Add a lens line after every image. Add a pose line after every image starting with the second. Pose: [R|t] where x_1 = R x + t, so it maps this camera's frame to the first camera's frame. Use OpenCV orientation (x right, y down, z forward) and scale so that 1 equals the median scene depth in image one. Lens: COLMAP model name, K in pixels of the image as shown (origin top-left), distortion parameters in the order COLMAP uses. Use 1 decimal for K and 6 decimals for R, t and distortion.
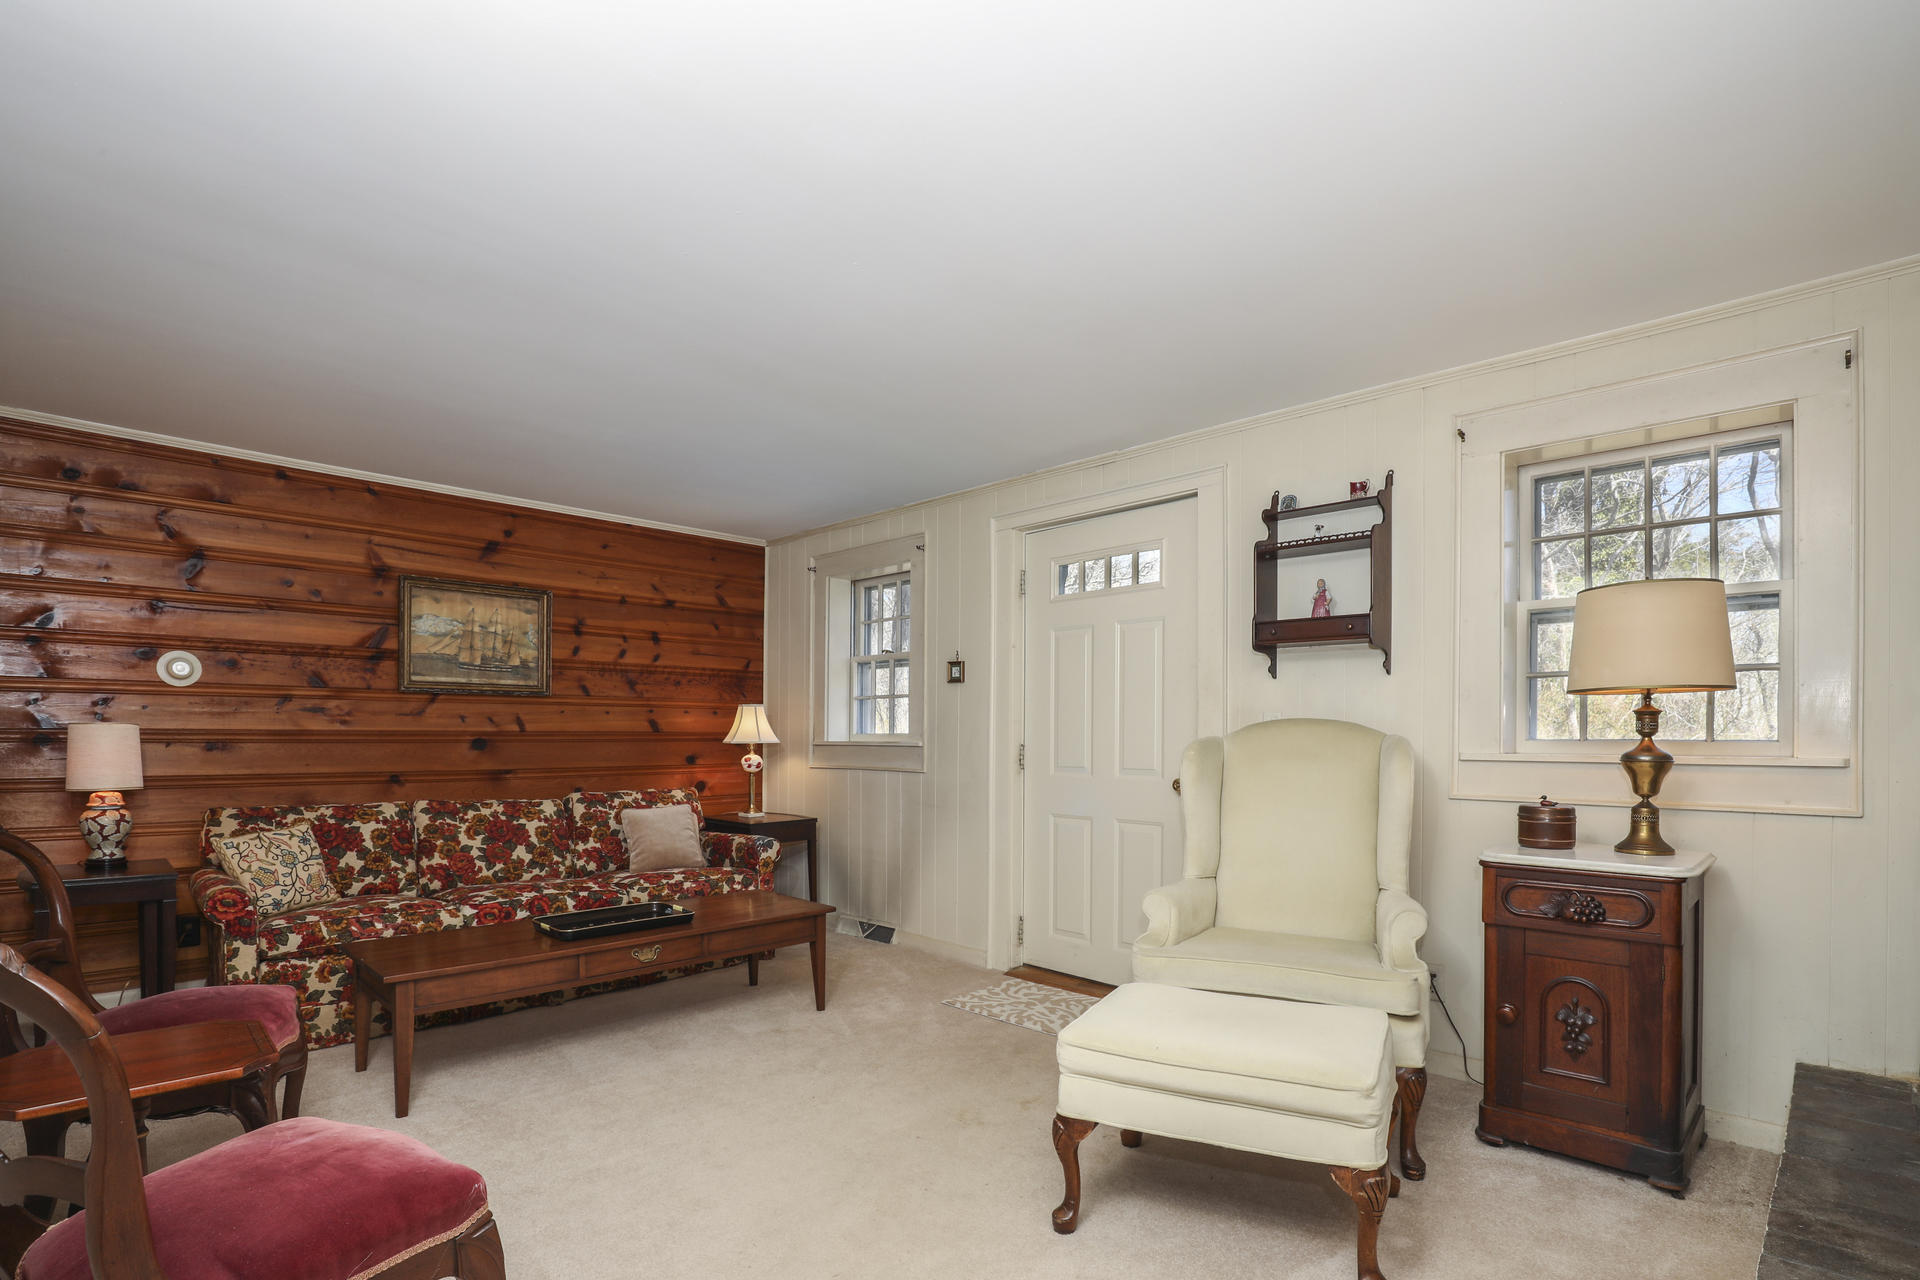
lens RADIAL K [[912.4, 0, 966.4], [0, 912.4, 738.1], [0, 0, 1]] dist [-0.035421, 0.008638]
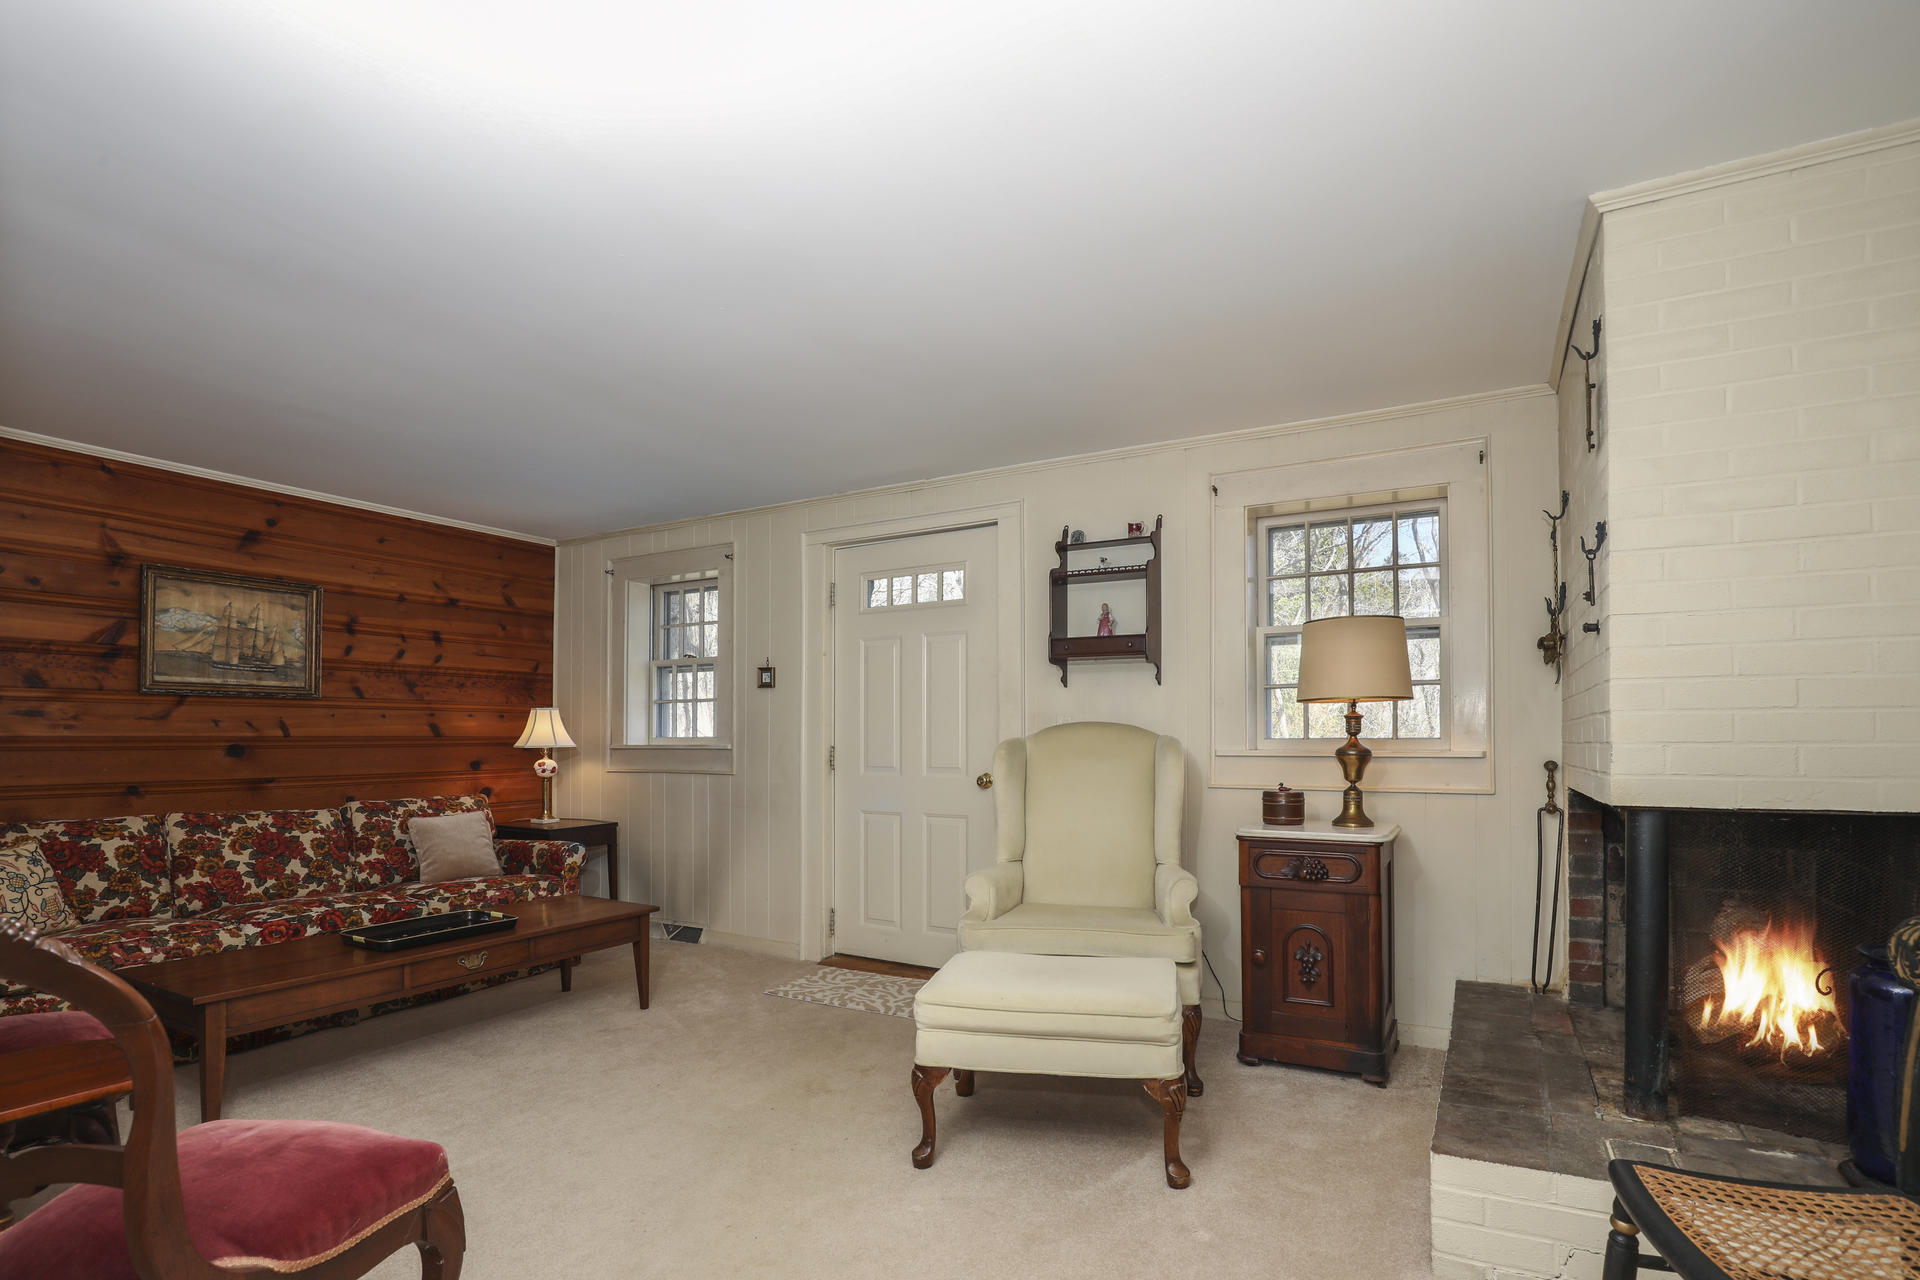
lens RADIAL K [[919.1, 0, 949.7], [0, 919.1, 723.8], [0, 0, 1]] dist [-0.024842, 0.001313]
pose [[0.969056, -0.002267, 0.246831, -0.078028], [0.006693, 0.999831, -0.017095, -0.000159], [-0.246751, 0.018218, 0.968908, -0.080875]]
